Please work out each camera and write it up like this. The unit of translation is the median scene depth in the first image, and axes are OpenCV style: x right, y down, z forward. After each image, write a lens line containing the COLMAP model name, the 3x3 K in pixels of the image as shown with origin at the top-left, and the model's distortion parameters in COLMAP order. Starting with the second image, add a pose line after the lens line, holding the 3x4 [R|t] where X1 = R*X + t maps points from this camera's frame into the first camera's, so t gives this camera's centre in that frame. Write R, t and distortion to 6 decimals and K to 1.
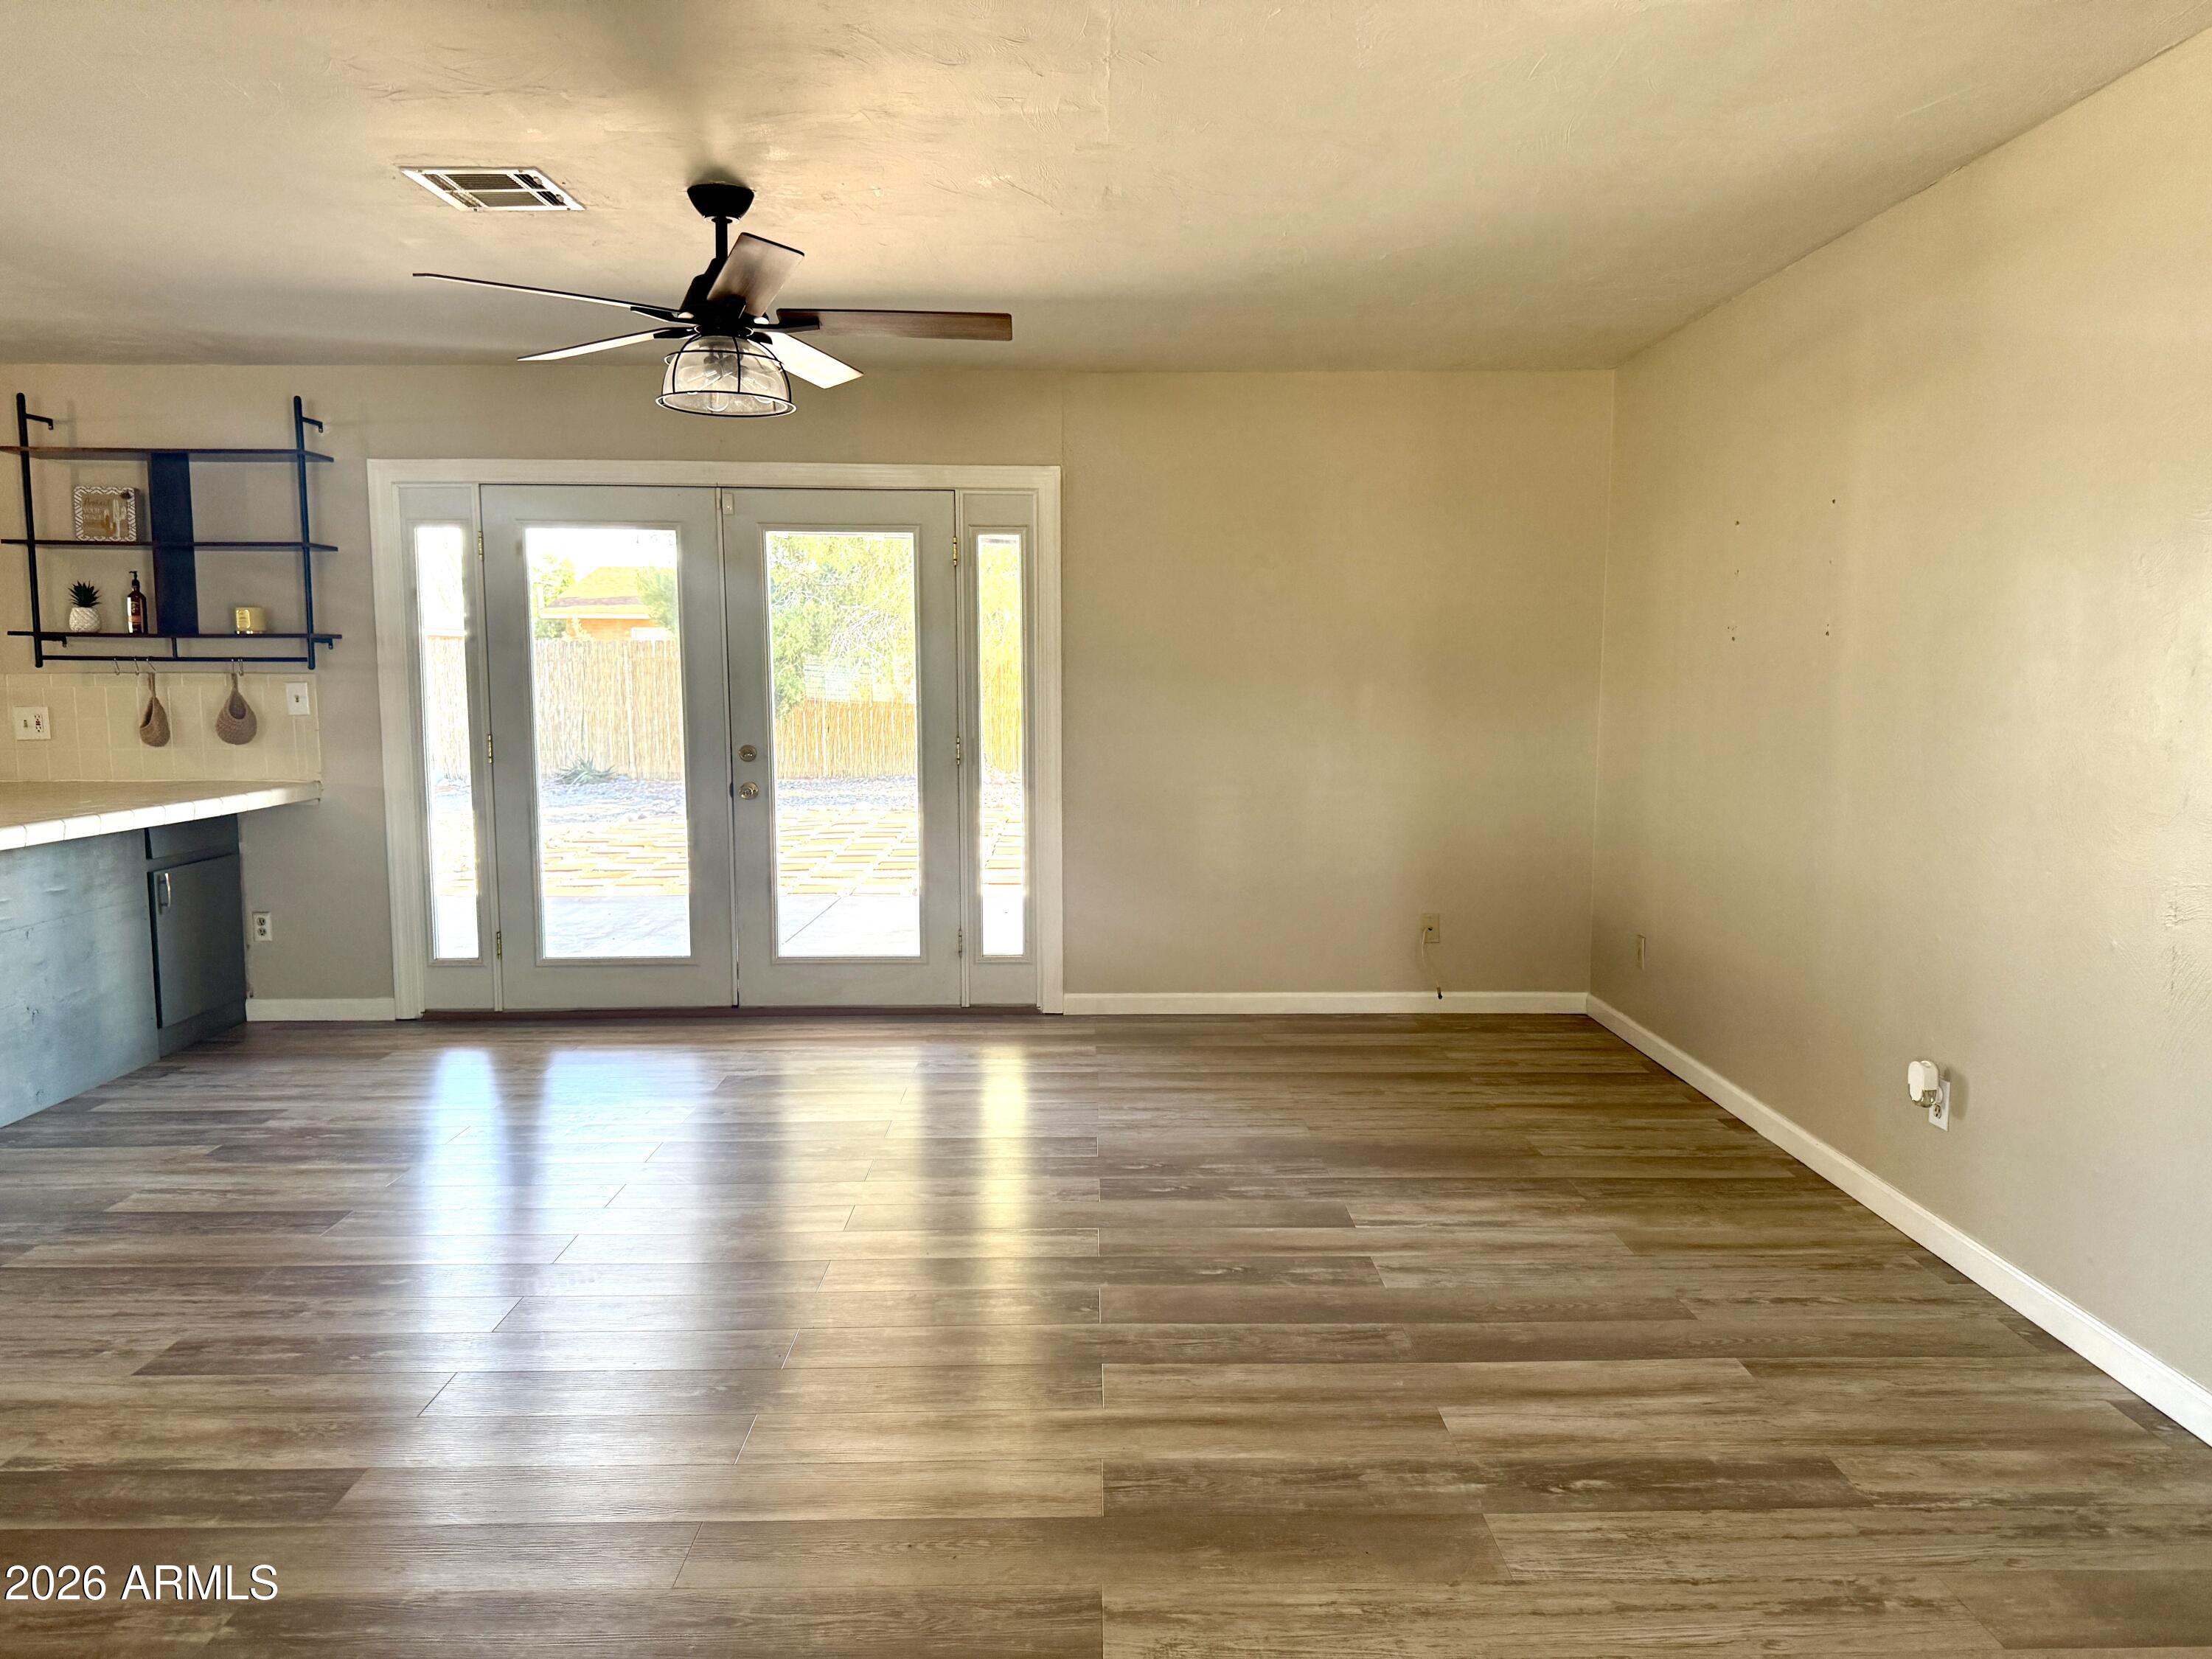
lens RADIAL K [[1524.8, 0, 1106.0], [0, 1524.8, 829.5], [0, 0, 1]] dist [0.015268, -0.006823]
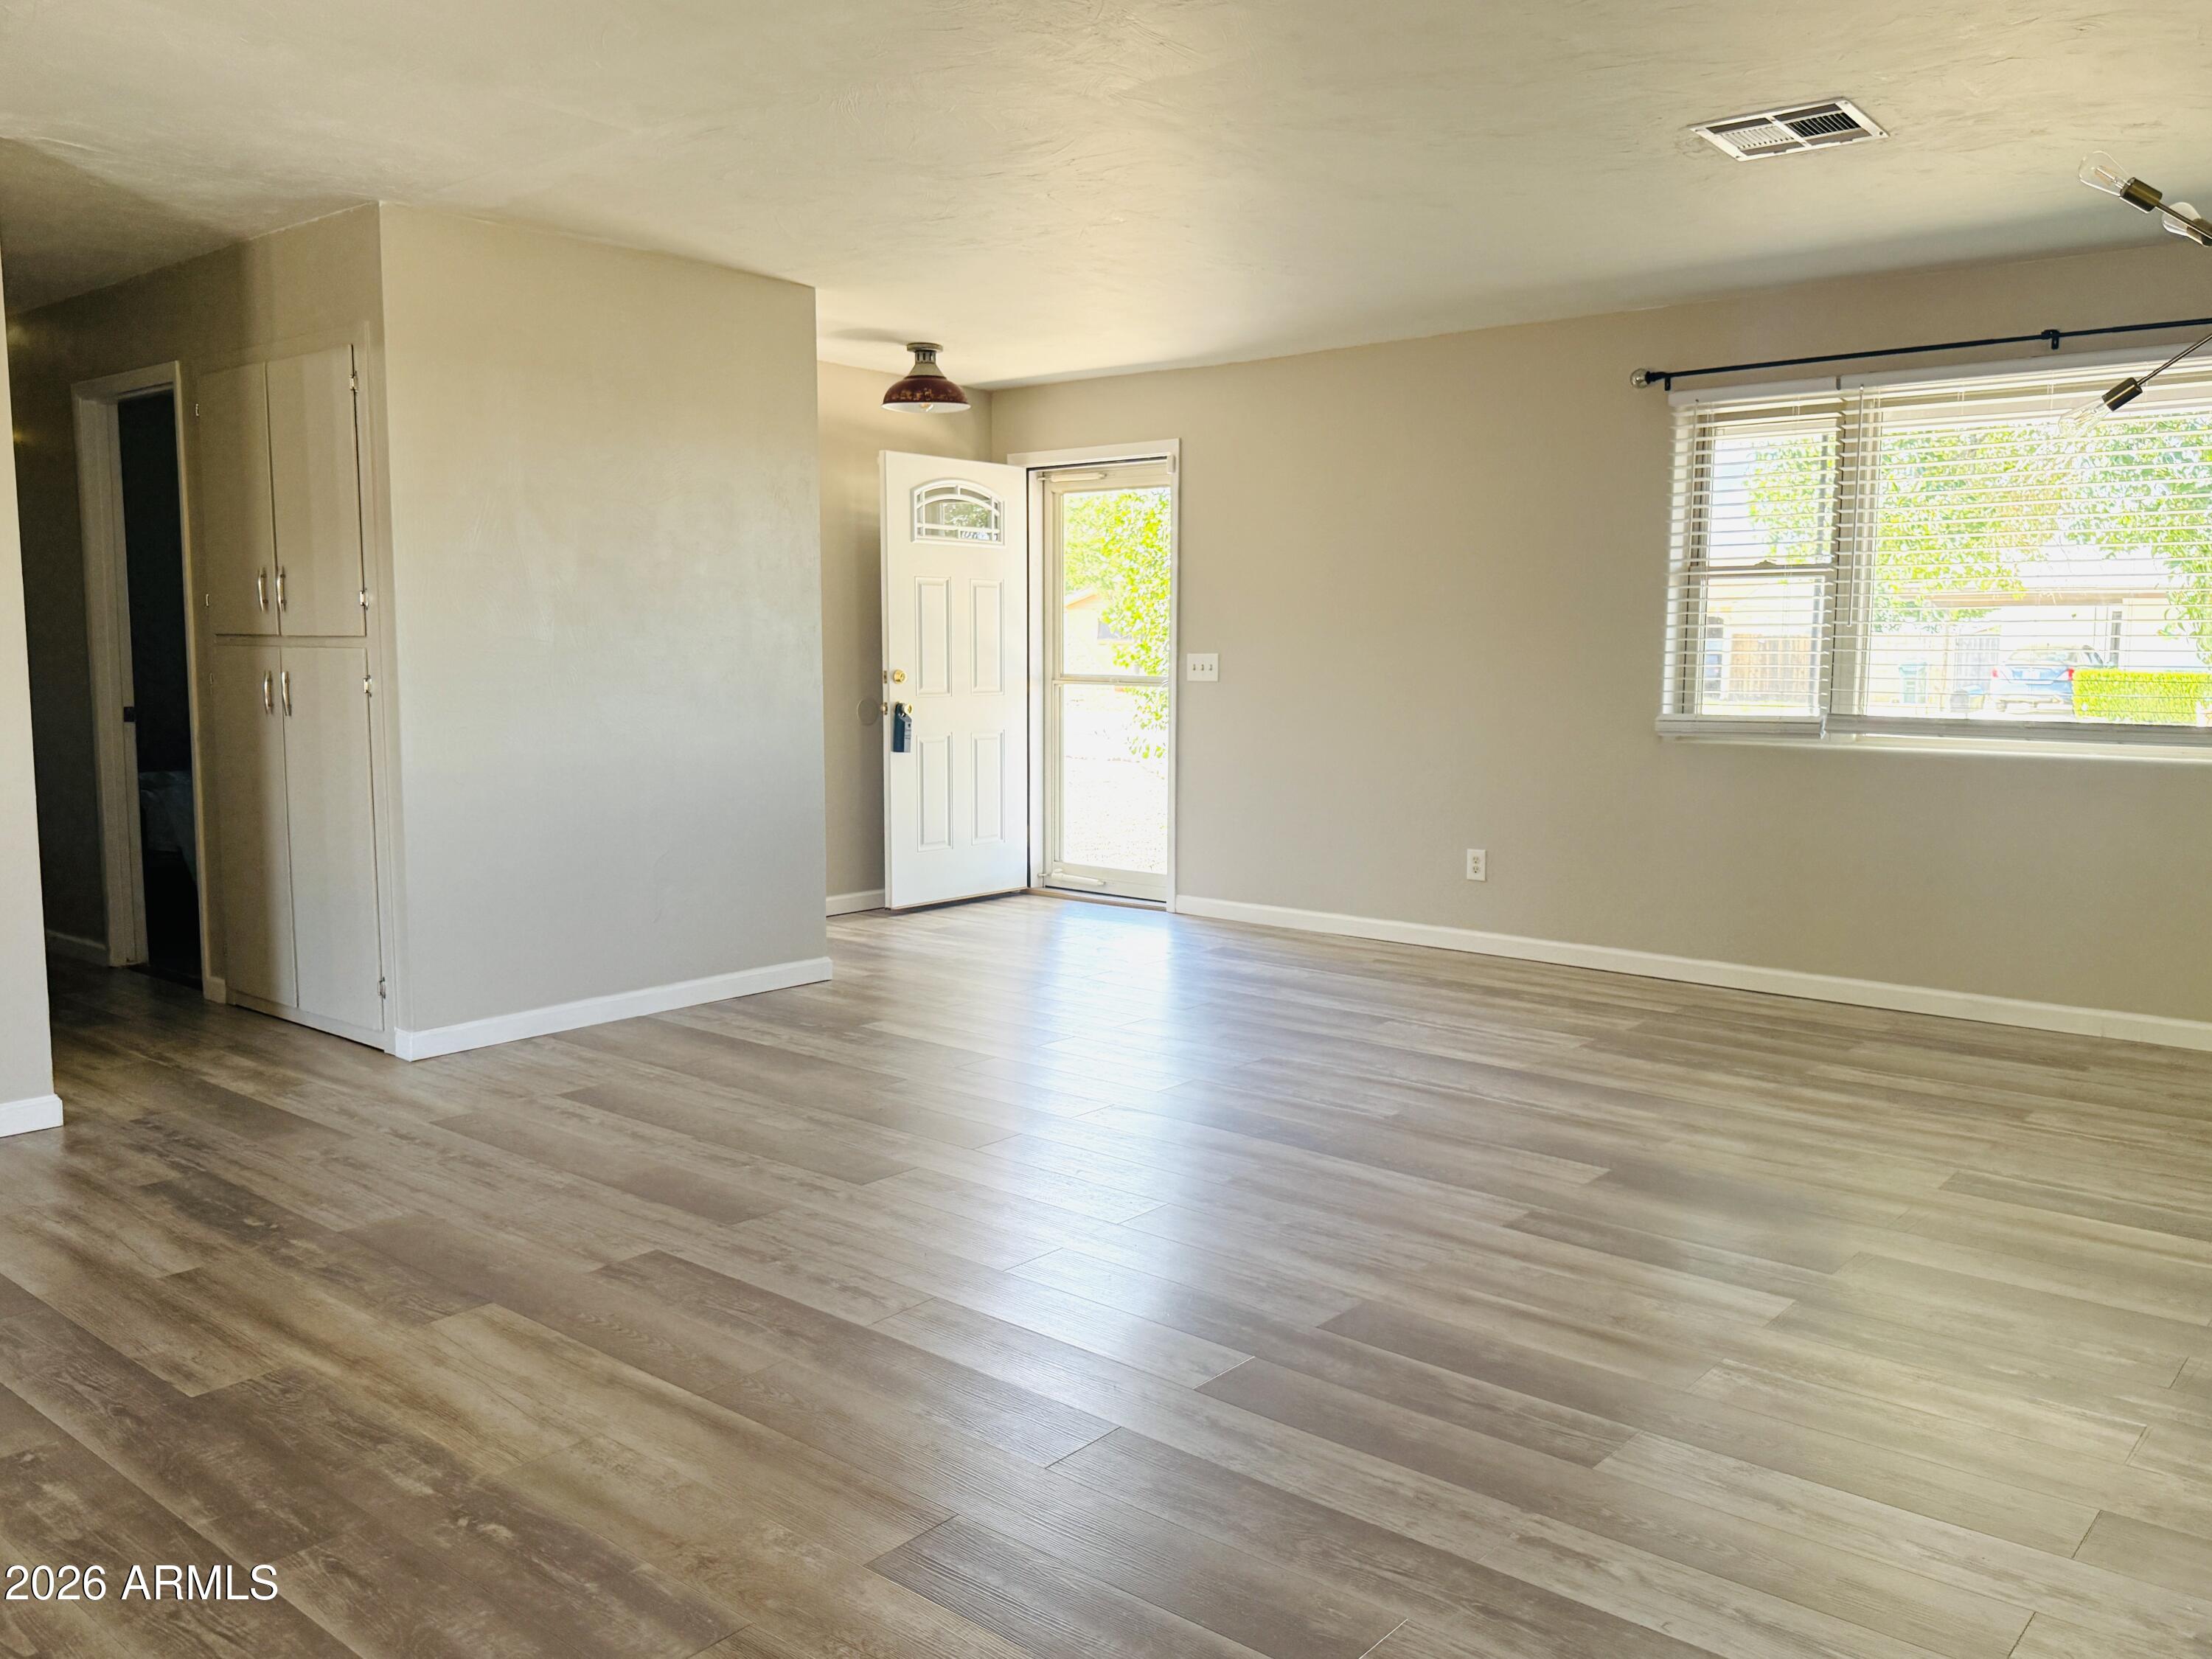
lens RADIAL K [[1725.0, 0, 1106.0], [0, 1725.0, 829.5], [0, 0, 1]] dist [0.000959, -0.001714]
pose [[-0.750604, -0.073883, 0.656609, -0.485161], [0.066148, 0.980335, 0.185927, -0.050640], [-0.657433, 0.182990, -0.730956, 0.641681]]
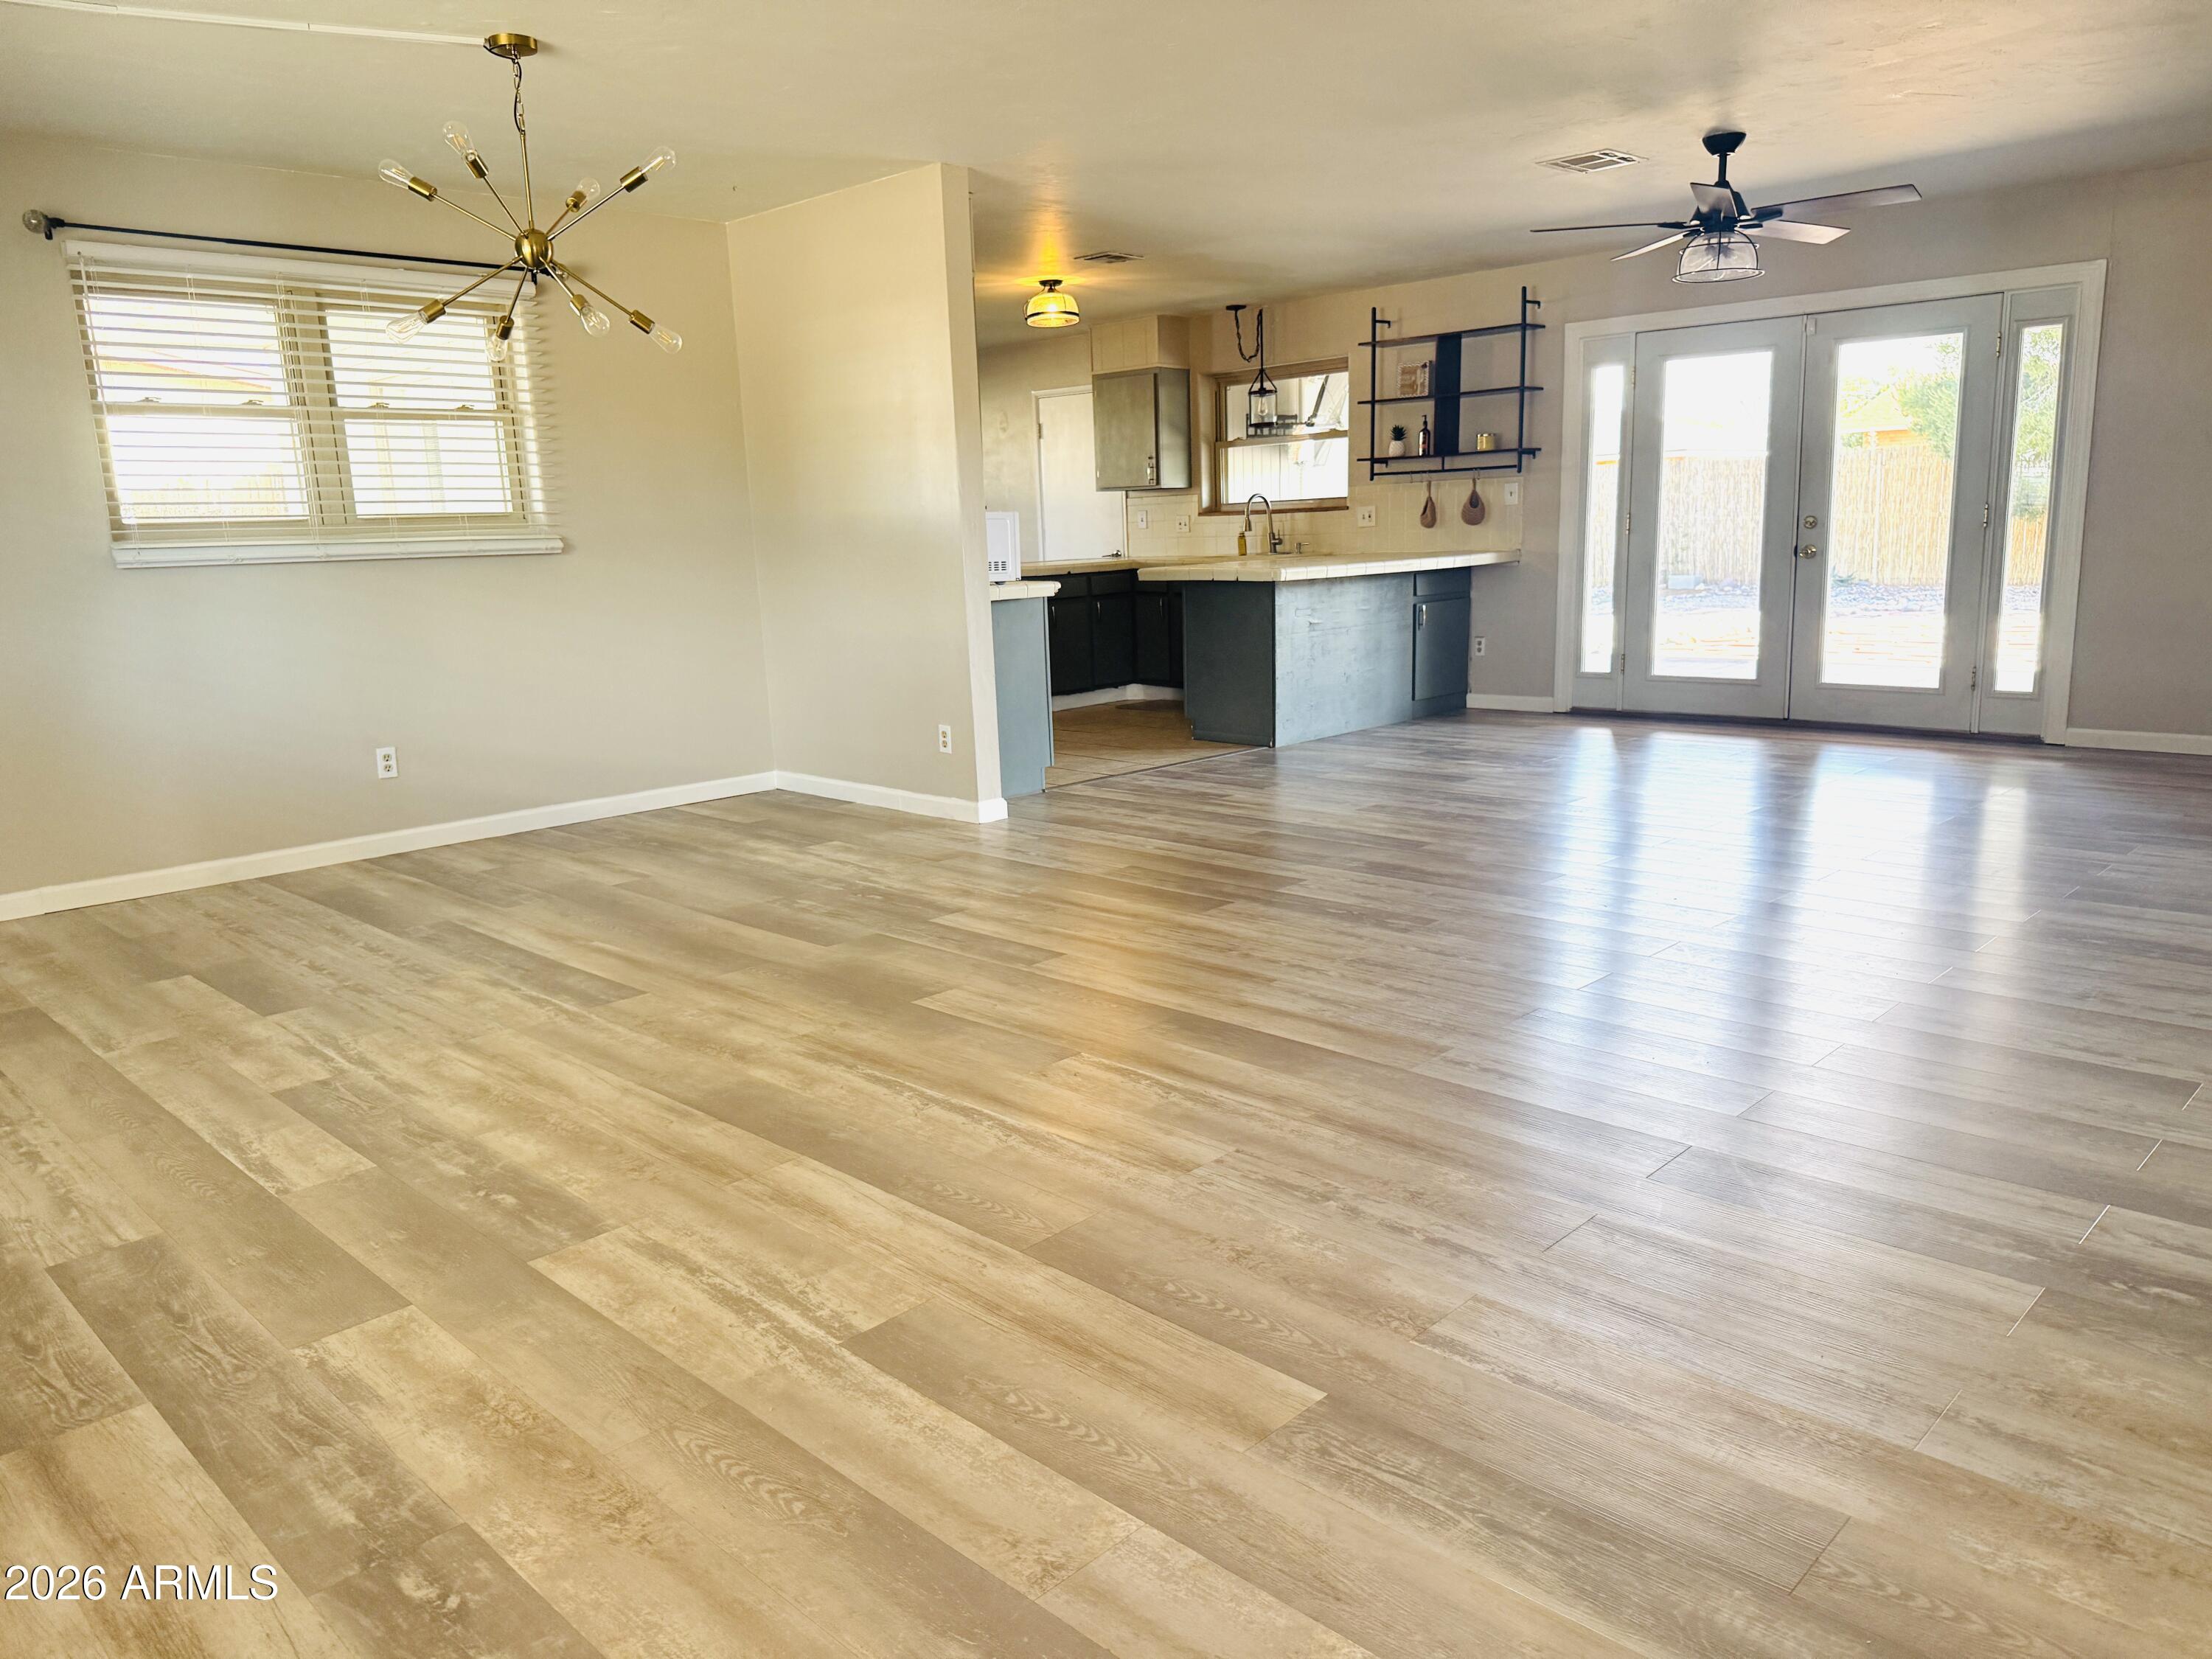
lens RADIAL K [[1524.8, 0, 1106.0], [0, 1524.8, 829.5], [0, 0, 1]] dist [0.015268, -0.006823]
pose [[0.693429, 0.121919, -0.710135, 0.314270], [-0.041051, 0.990664, 0.129996, 0.065309], [0.719354, -0.060991, 0.691961, -0.355003]]
